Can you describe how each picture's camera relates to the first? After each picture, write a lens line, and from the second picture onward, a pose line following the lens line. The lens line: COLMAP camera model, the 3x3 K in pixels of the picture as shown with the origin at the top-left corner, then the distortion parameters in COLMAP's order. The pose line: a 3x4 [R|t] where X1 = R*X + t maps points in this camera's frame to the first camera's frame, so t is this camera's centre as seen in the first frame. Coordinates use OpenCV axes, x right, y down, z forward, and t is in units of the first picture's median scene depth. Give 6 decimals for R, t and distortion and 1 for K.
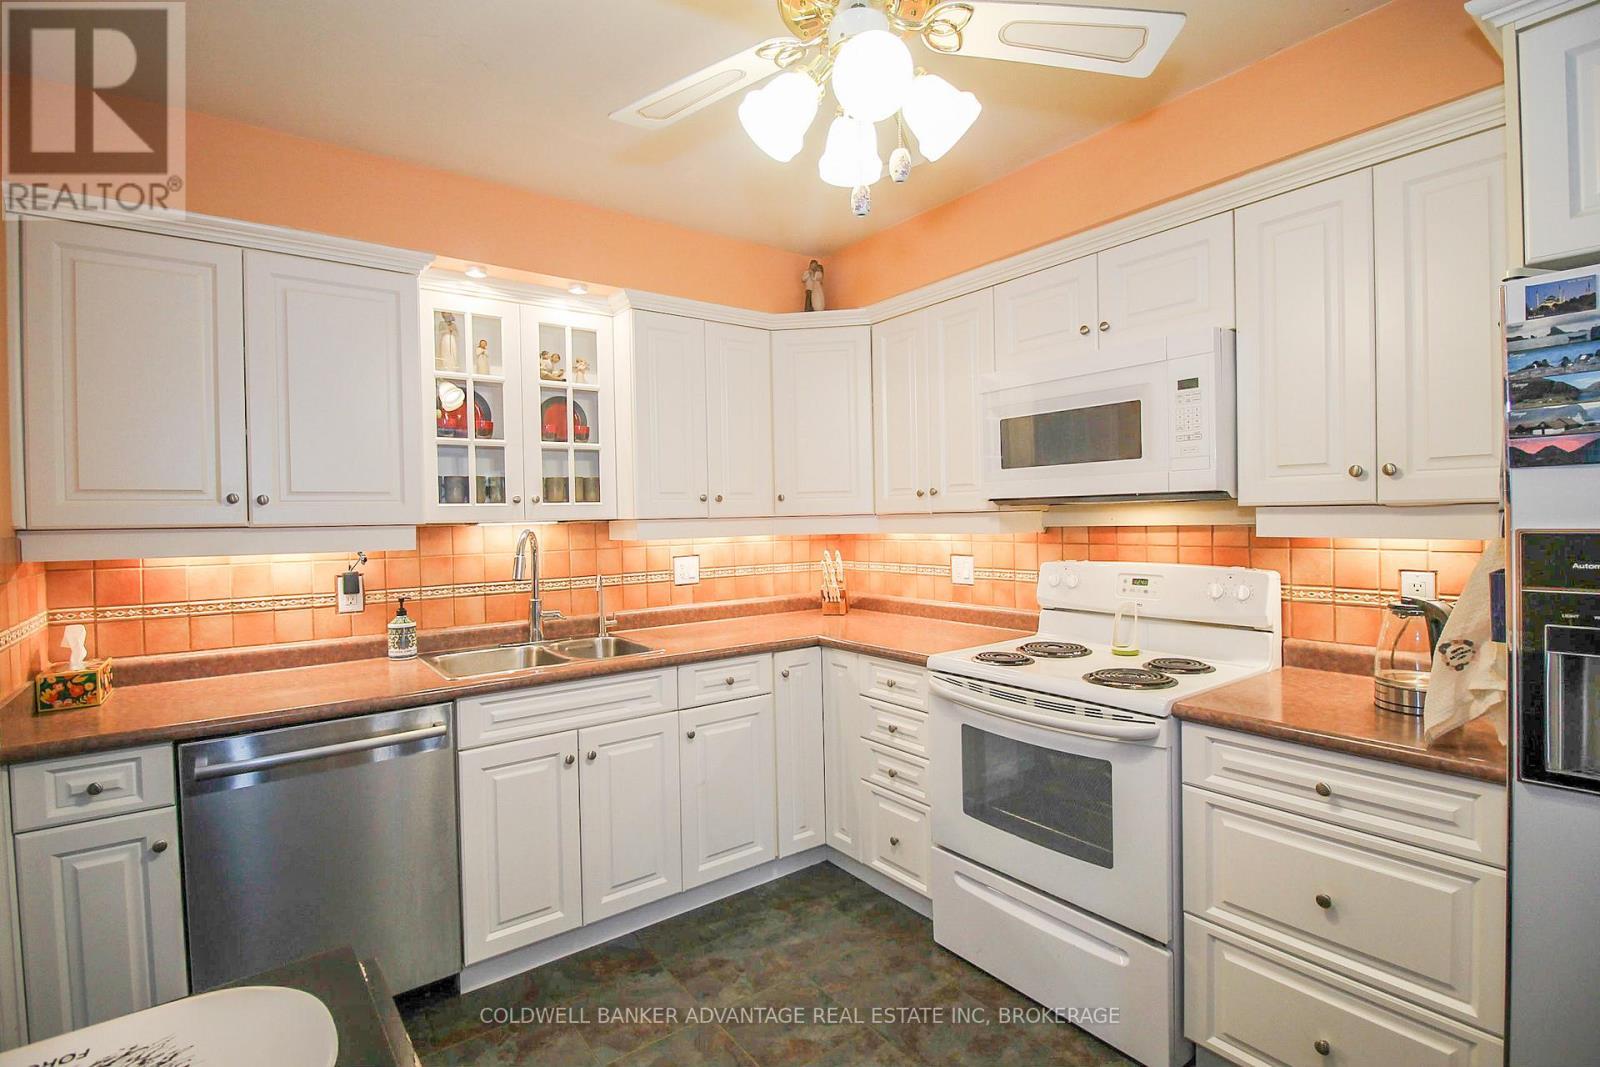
lens RADIAL K [[754.2, 0, 806.1], [0, 754.2, 528.1], [0, 0, 1]] dist [0.001146, -0.013243]
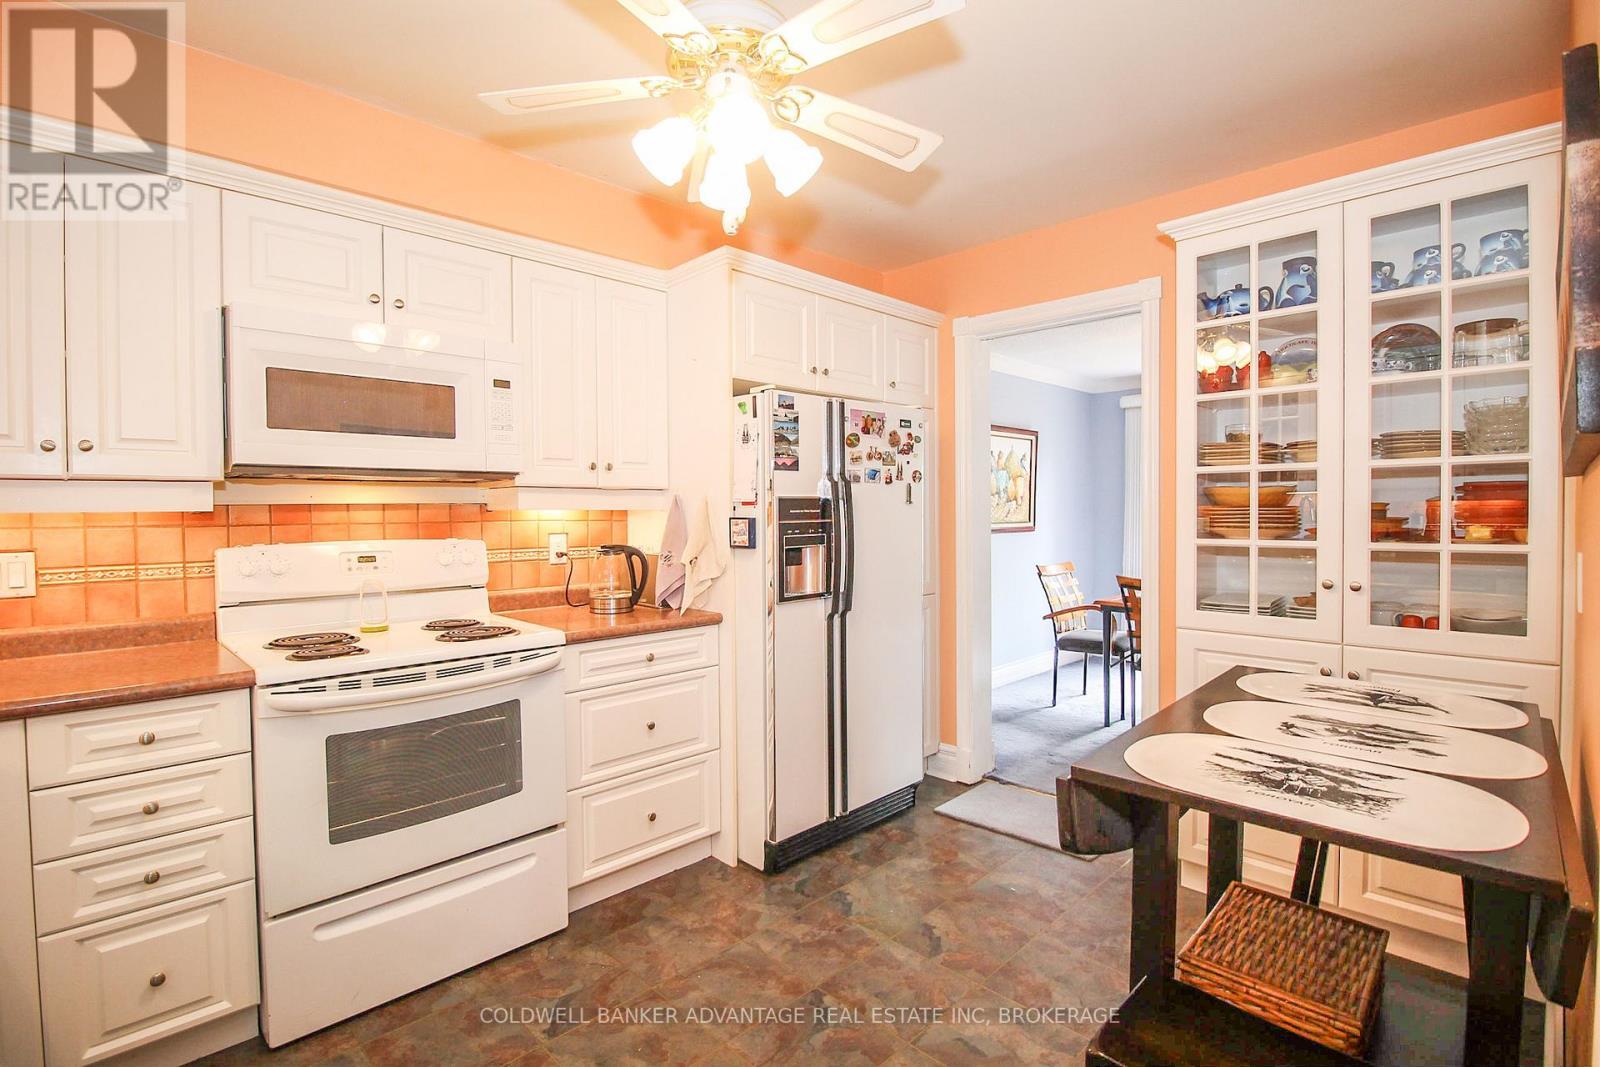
lens RADIAL K [[754.2, 0, 806.1], [0, 754.2, 528.1], [0, 0, 1]] dist [0.001146, -0.013243]
pose [[-0.140132, -0.003117, 0.990128, -0.628437], [0.027656, 0.999593, 0.007061, 0.038819], [-0.989747, 0.028372, -0.139989, 0.555479]]
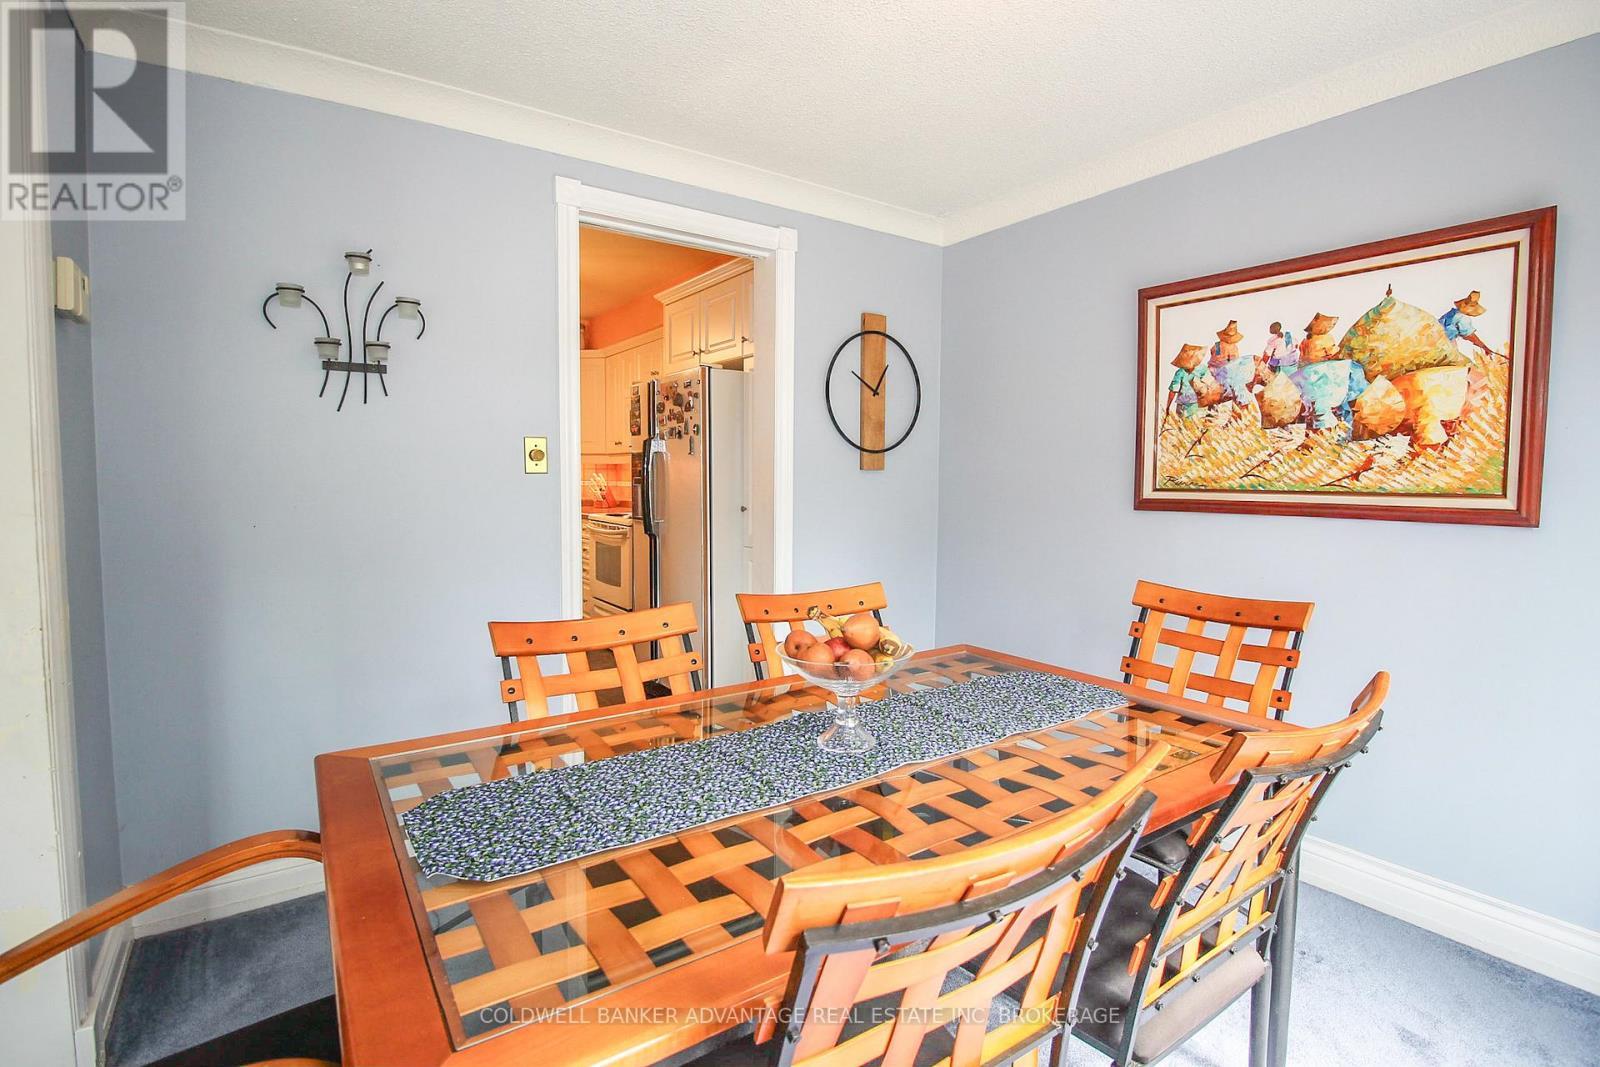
lens RADIAL K [[754.2, 0, 806.1], [0, 754.2, 528.1], [0, 0, 1]] dist [0.001146, -0.013243]
pose [[0.998573, 0.032581, -0.042312, 0.893371], [-0.030303, 0.998114, 0.053393, 0.069217], [0.043972, -0.052034, 0.997677, -1.240810]]
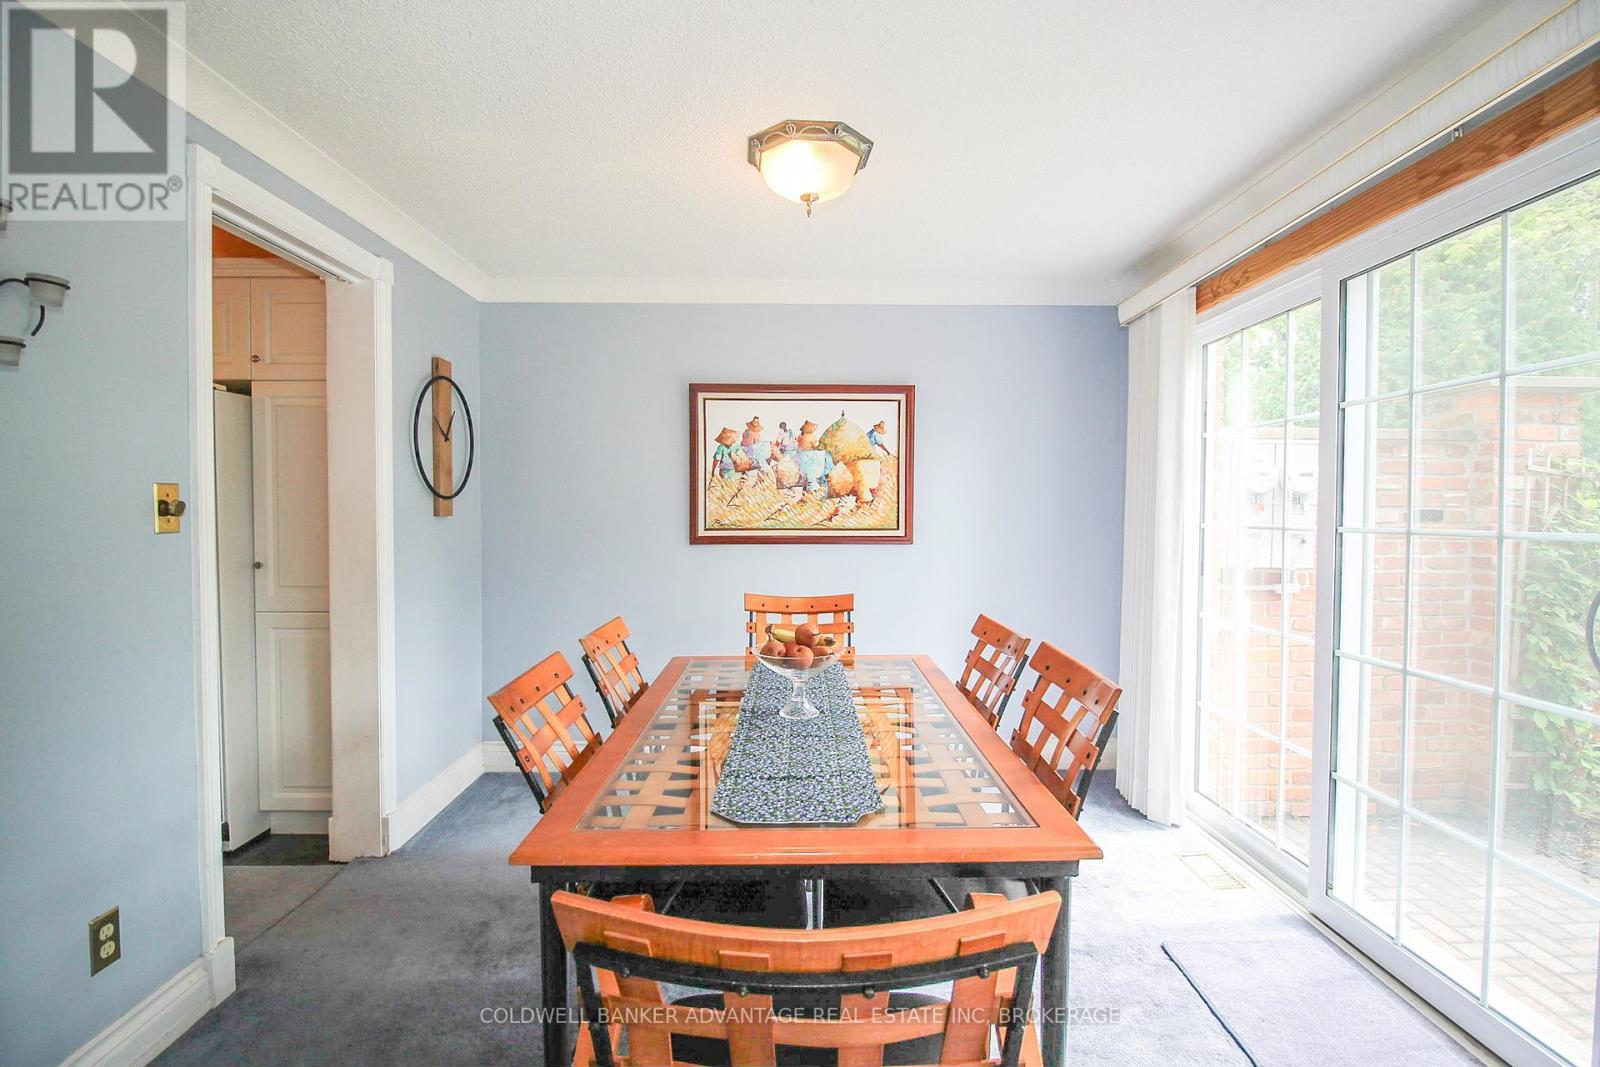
lens RADIAL K [[754.2, 0, 806.1], [0, 754.2, 528.1], [0, 0, 1]] dist [0.001146, -0.013243]
pose [[0.591703, 0.002978, 0.806150, 0.268652], [-0.000503, 0.999994, -0.003325, 0.058897], [-0.806156, 0.001562, 0.591701, -1.179944]]
